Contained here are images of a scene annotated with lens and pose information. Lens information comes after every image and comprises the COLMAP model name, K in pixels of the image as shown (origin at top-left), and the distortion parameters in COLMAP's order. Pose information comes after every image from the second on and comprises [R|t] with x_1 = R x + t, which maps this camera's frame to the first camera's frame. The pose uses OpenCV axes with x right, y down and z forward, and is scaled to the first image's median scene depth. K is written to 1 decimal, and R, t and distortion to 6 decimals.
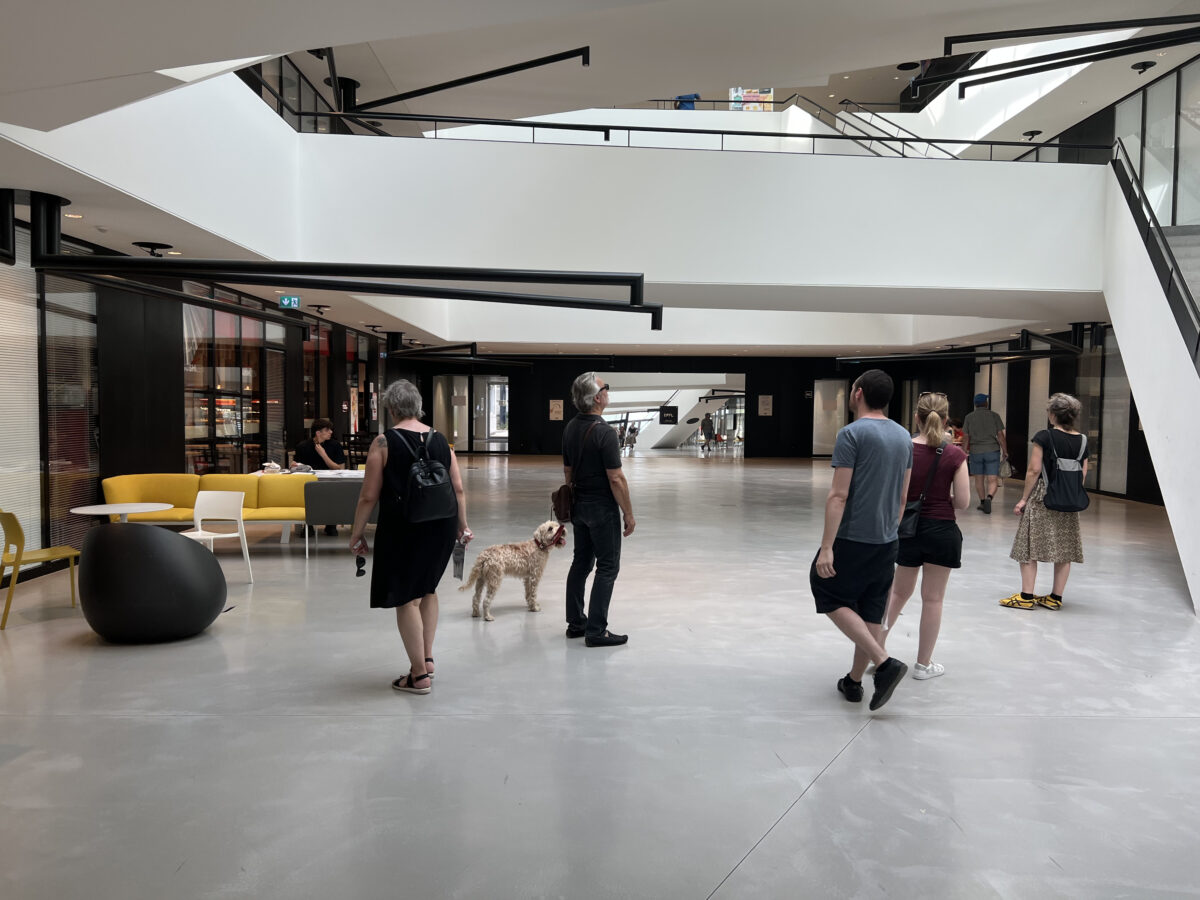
lens RADIAL K [[909.6, 0, 601.2], [0, 909.6, 449.8], [0, 0, 1]] dist [-0.006130, -0.002989]
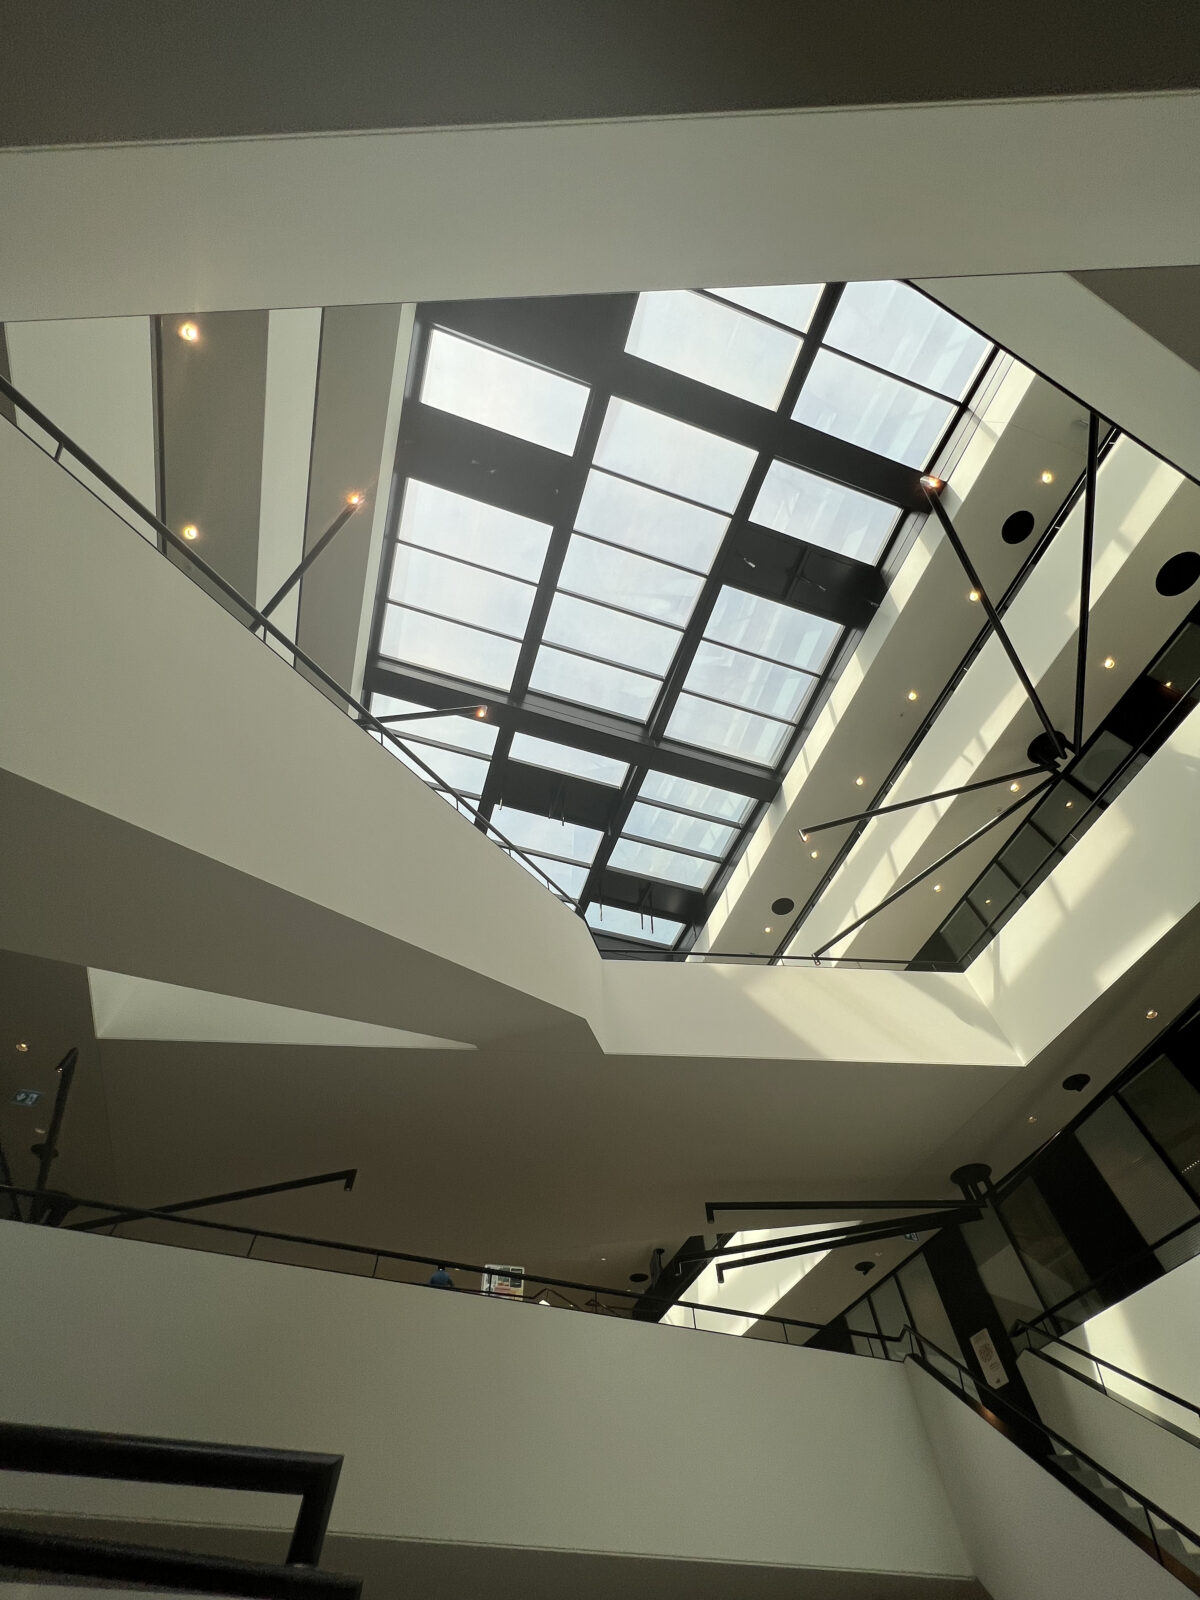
lens RADIAL K [[640.7, 0, 598.1], [0, 640.7, 797.7], [0, 0, 1]] dist [-0.002384, -0.000084]
pose [[0.955733, 0.235815, 0.175970, 0.016665], [0.040649, 0.486505, -0.872732, -0.036288], [-0.291413, 0.841252, 0.455383, 0.268213]]
